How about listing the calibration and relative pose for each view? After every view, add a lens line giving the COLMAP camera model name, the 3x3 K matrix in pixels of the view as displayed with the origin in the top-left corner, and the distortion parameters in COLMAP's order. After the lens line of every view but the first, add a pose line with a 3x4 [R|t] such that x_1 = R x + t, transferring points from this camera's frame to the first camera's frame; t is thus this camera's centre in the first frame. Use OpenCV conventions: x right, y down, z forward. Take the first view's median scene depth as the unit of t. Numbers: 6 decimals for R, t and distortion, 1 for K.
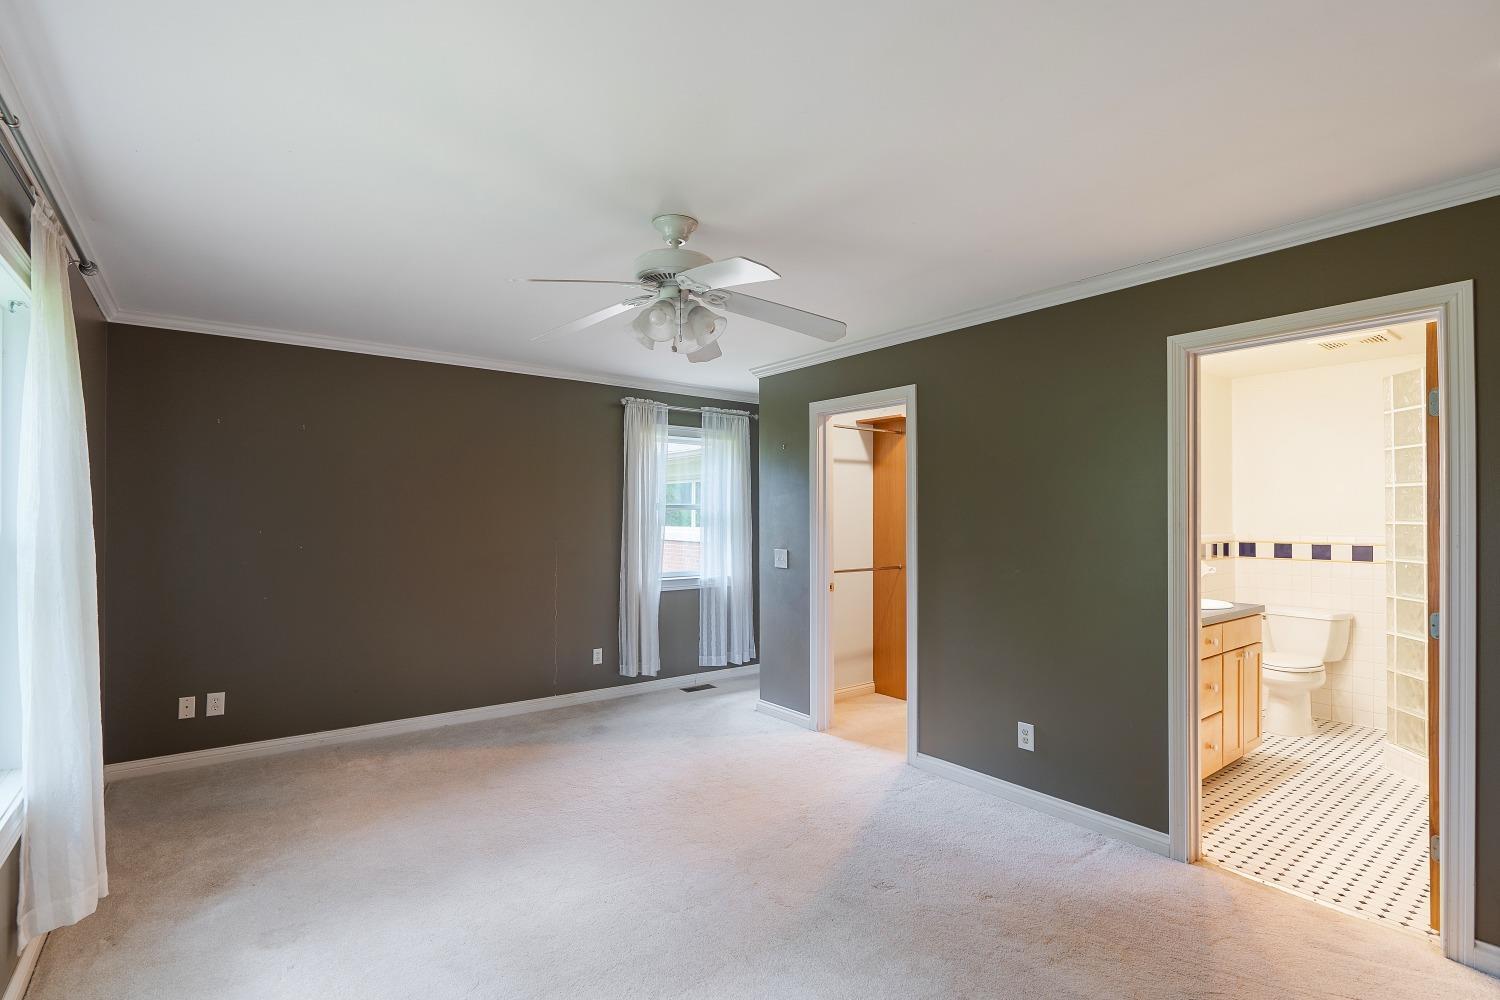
lens RADIAL K [[710.1, 0, 753.8], [0, 710.1, 506.1], [0, 0, 1]] dist [0.004026, 0.000312]
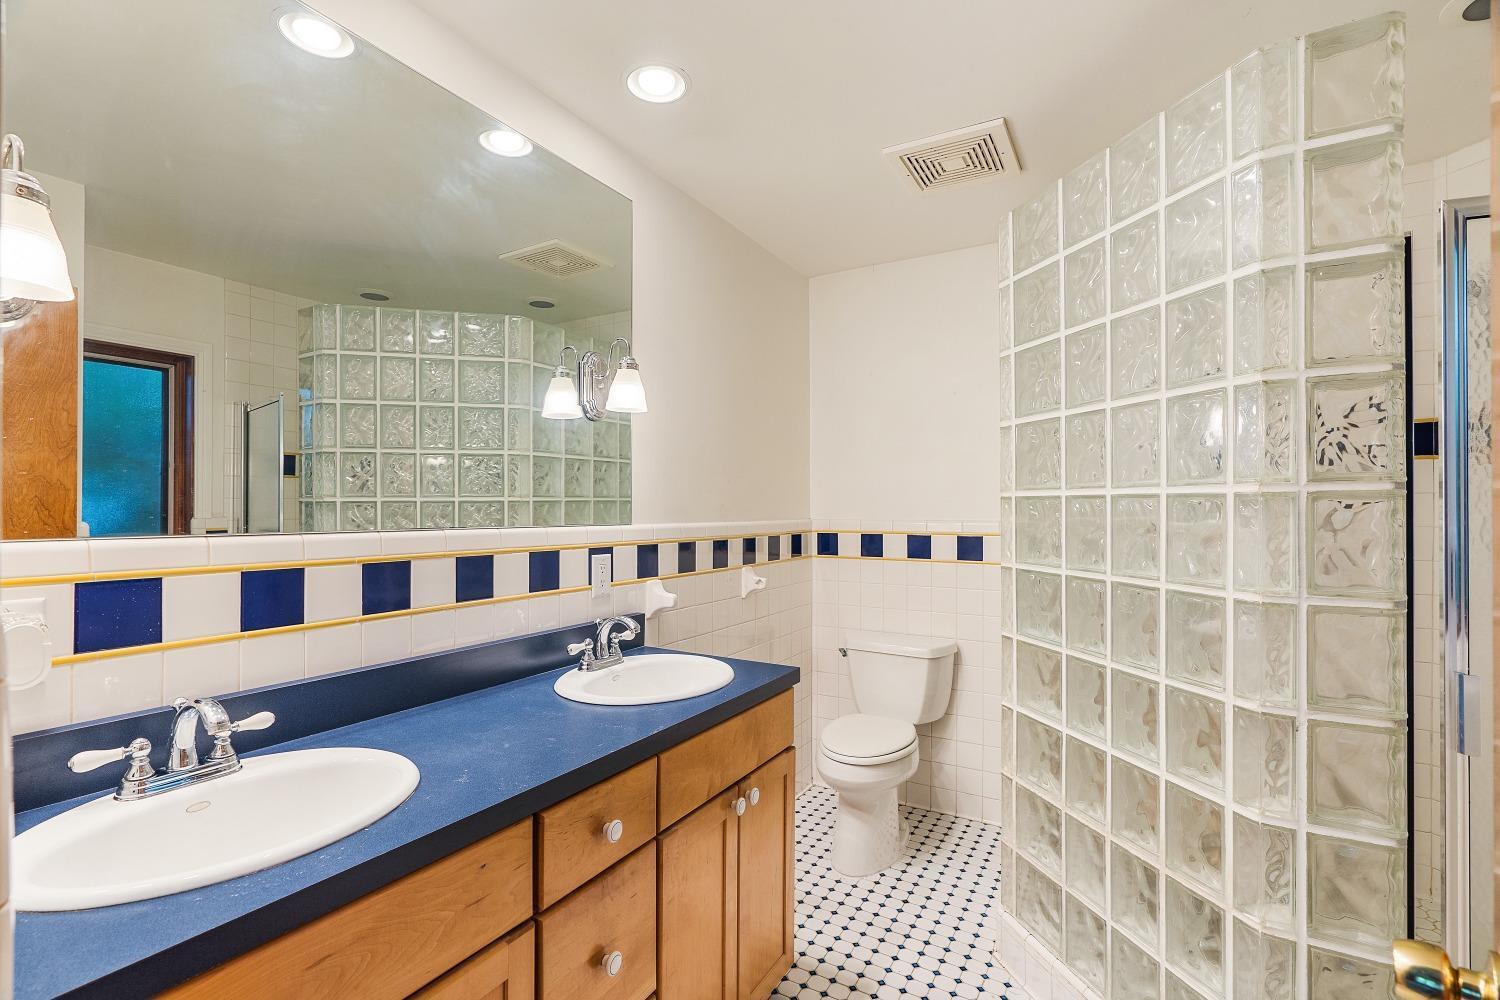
lens RADIAL K [[687.6, 0, 747.9], [0, 687.6, 500.8], [0, 0, 1]] dist [-0.003088, -0.000148]
pose [[0.928107, -0.000831, 0.372313, 0.448090], [-0.000654, 0.999992, 0.003863, 0.022263], [-0.372314, -0.003829, 0.928099, 0.511082]]
